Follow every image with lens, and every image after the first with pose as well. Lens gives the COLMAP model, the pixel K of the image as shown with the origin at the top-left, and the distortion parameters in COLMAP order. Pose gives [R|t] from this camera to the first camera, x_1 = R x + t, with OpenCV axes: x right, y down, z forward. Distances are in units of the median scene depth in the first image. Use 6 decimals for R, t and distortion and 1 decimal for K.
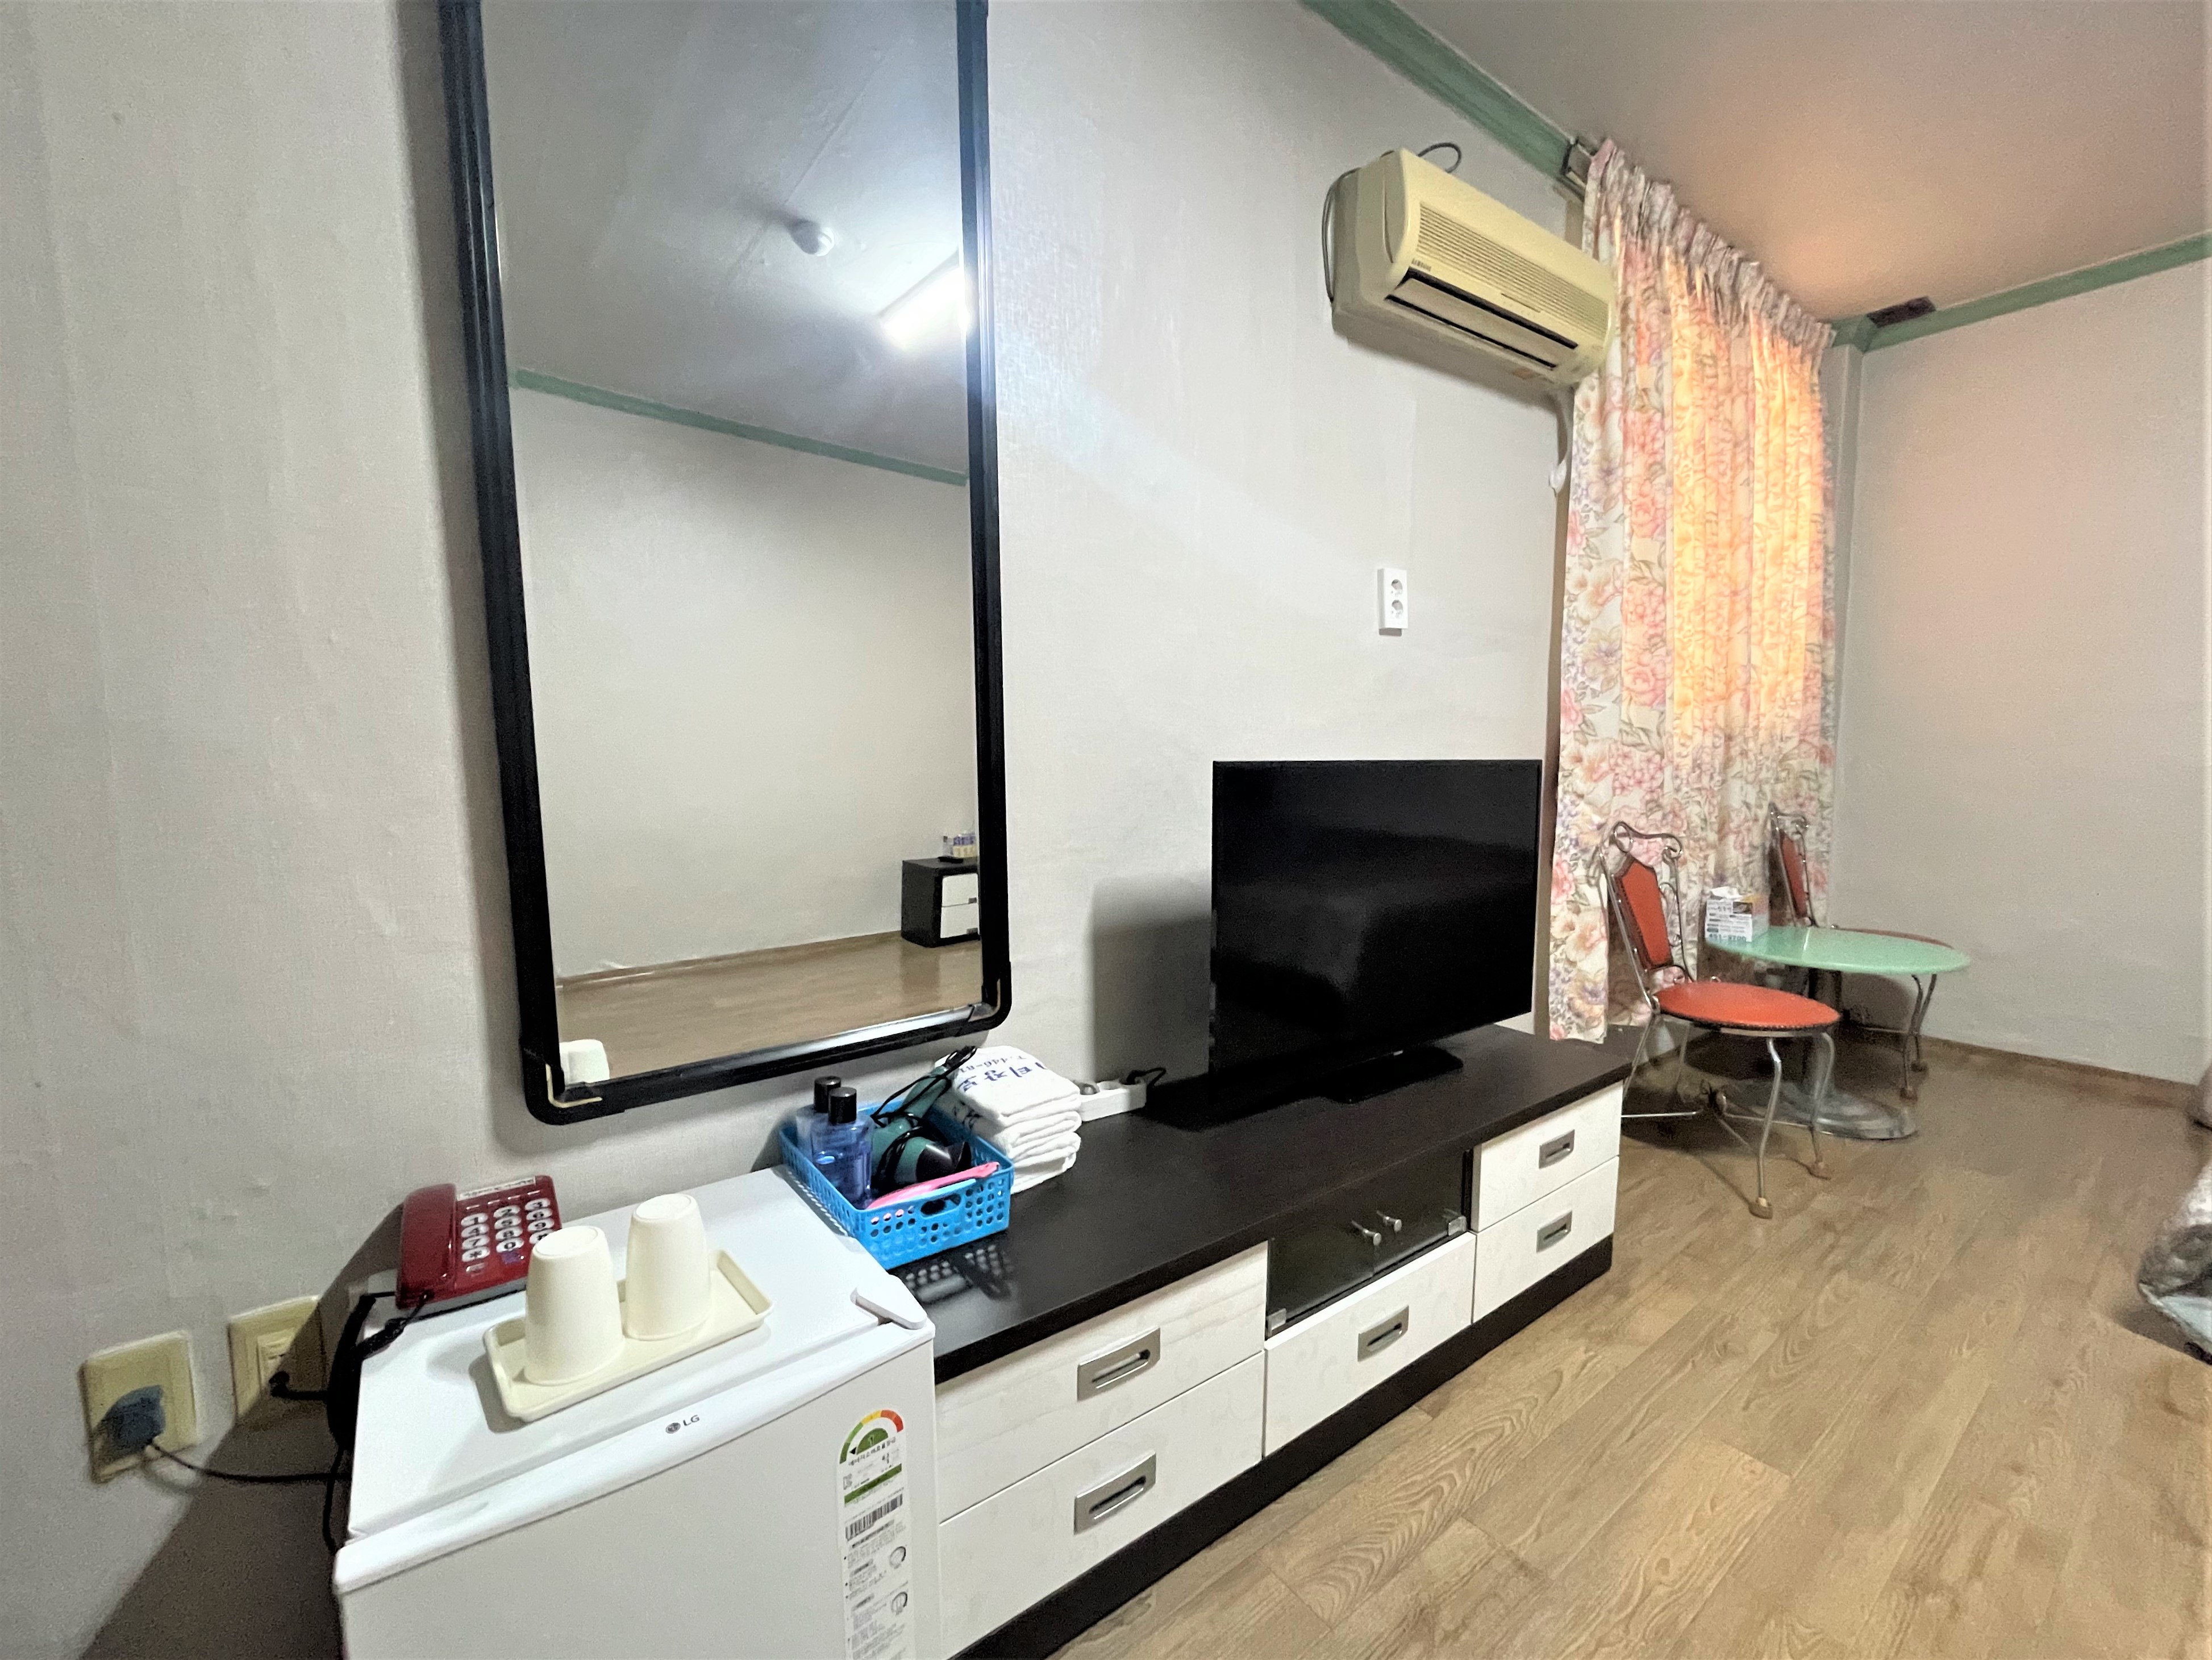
lens RADIAL K [[895.0, 0, 1106.0], [0, 895.0, 830.0], [0, 0, 1]] dist [0.000533, -0.005005]
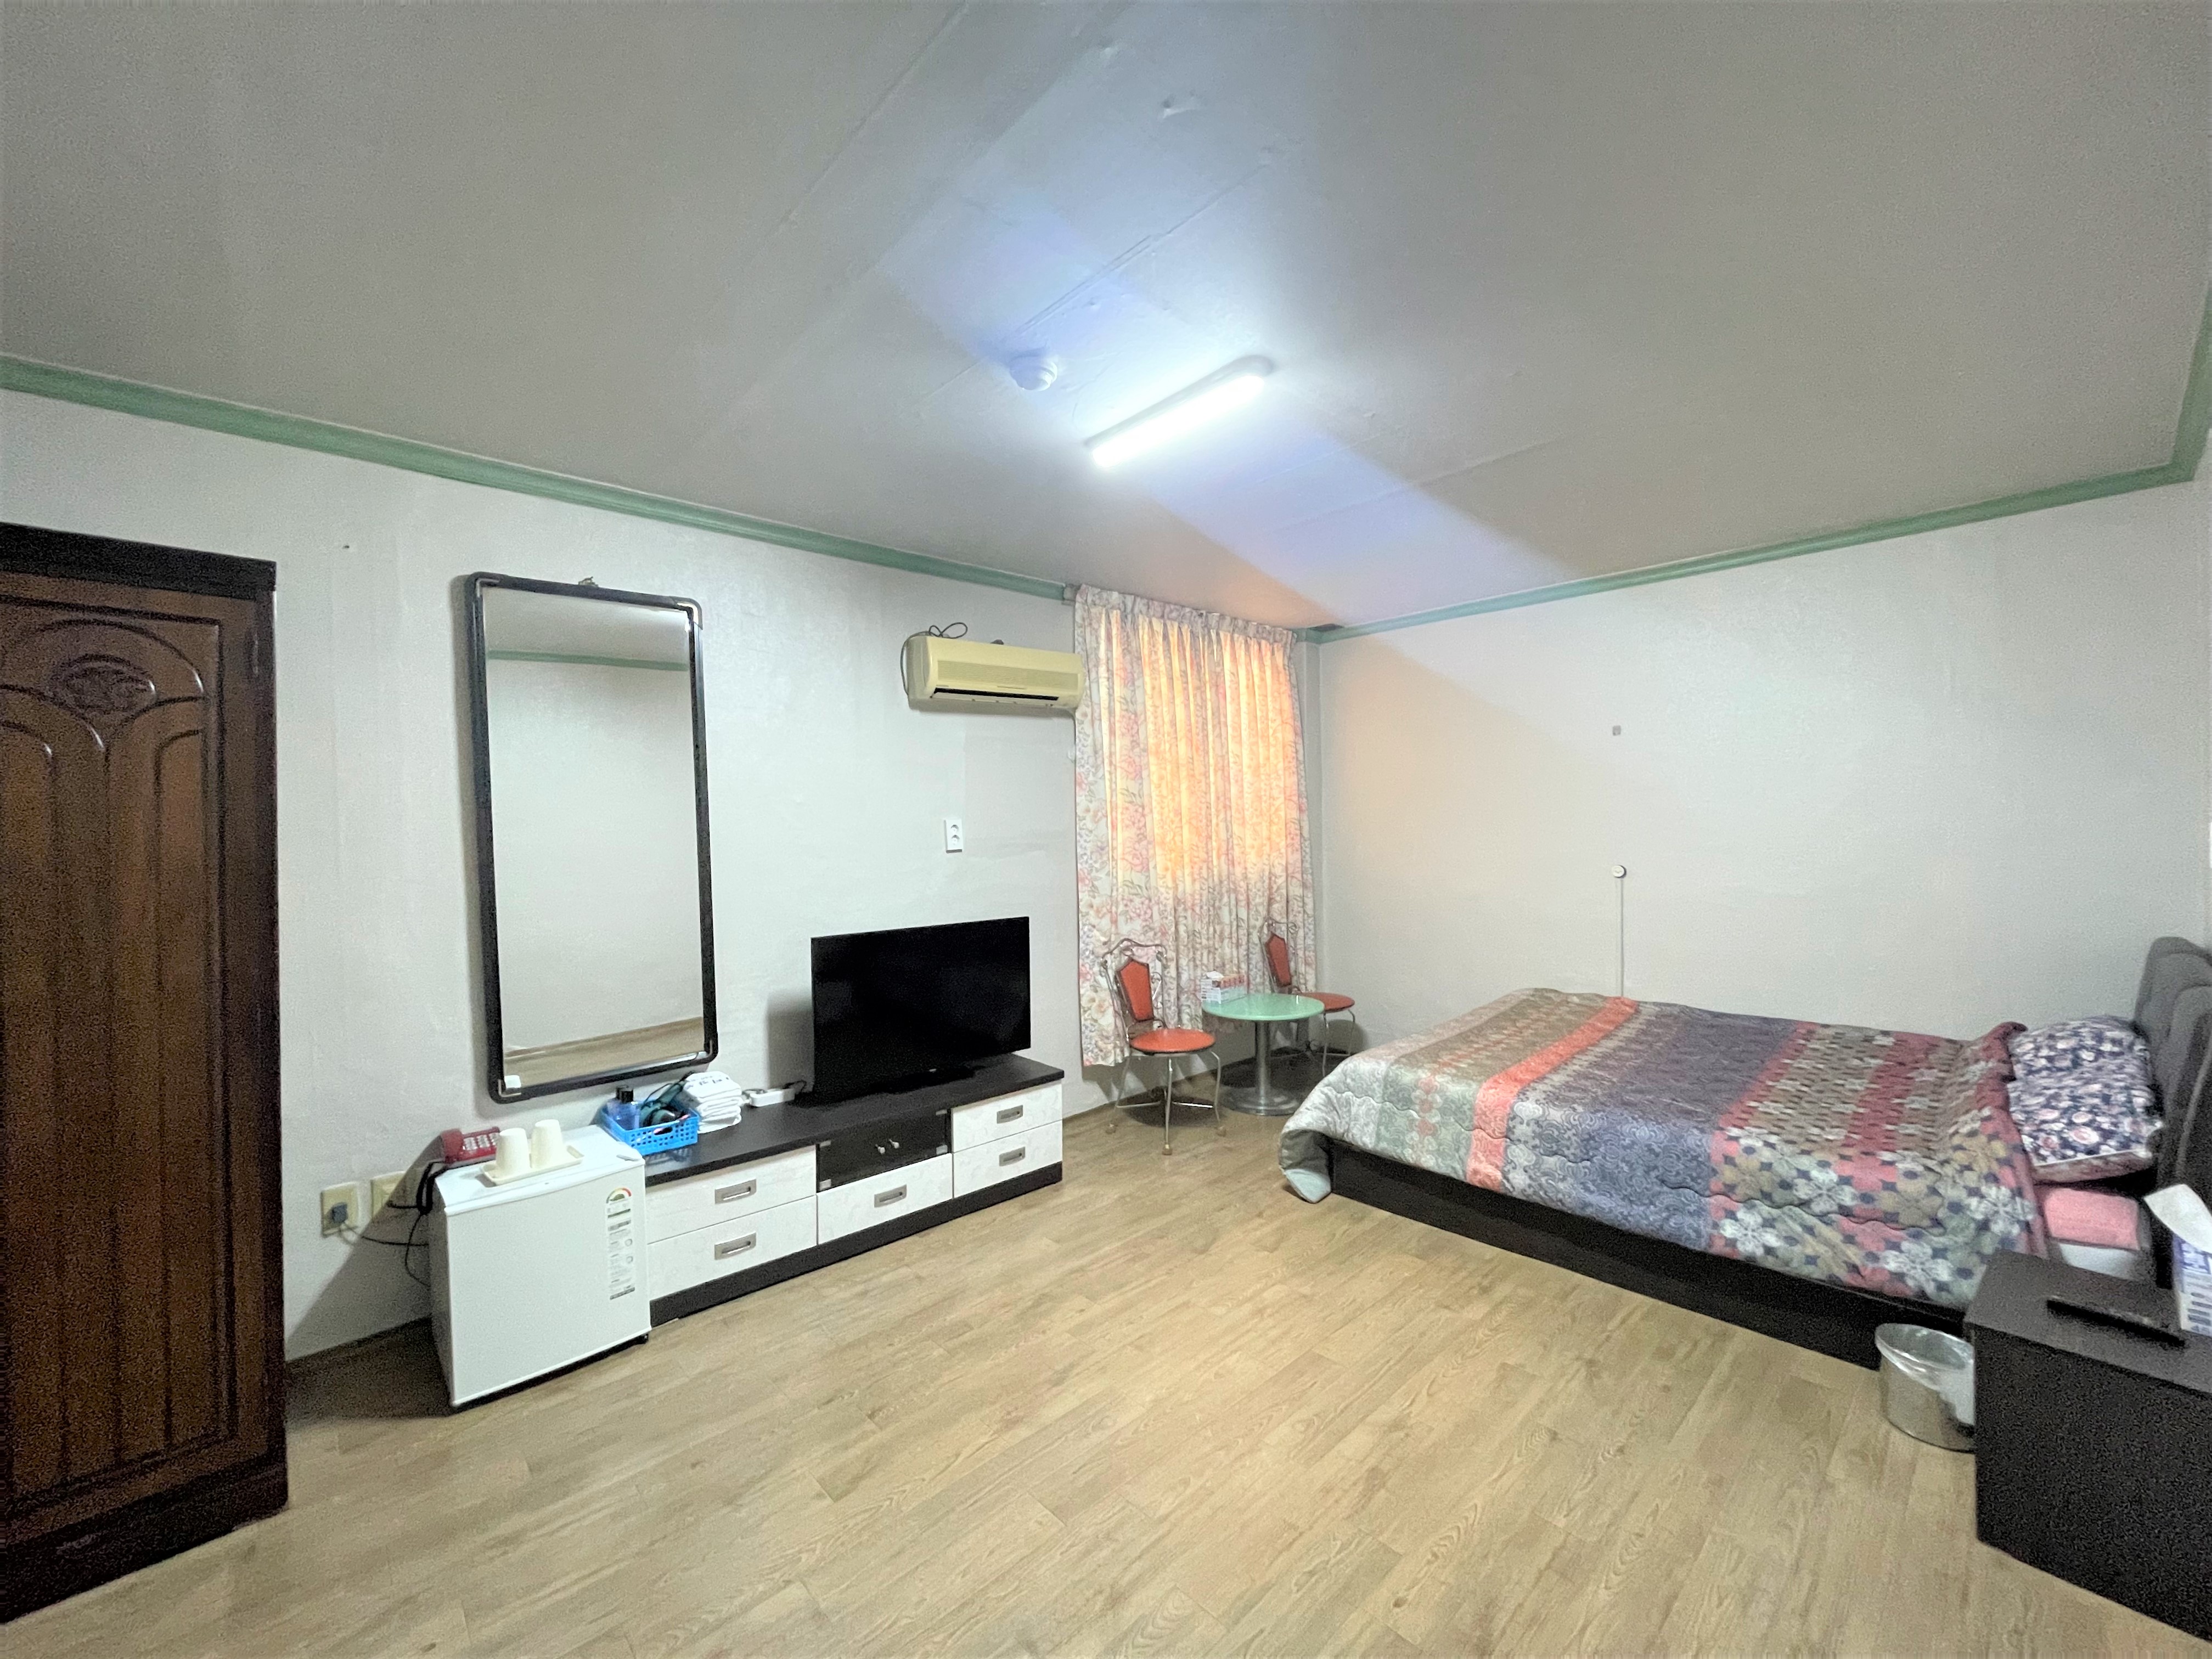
lens RADIAL K [[892.8, 0, 1119.0], [0, 892.8, 831.1], [0, 0, 1]] dist [-0.001140, -0.000052]
pose [[0.994942, -0.016588, 0.099074, 0.706104], [0.023520, 0.997325, -0.069214, -0.179819], [-0.097660, 0.071194, 0.992670, -1.382138]]
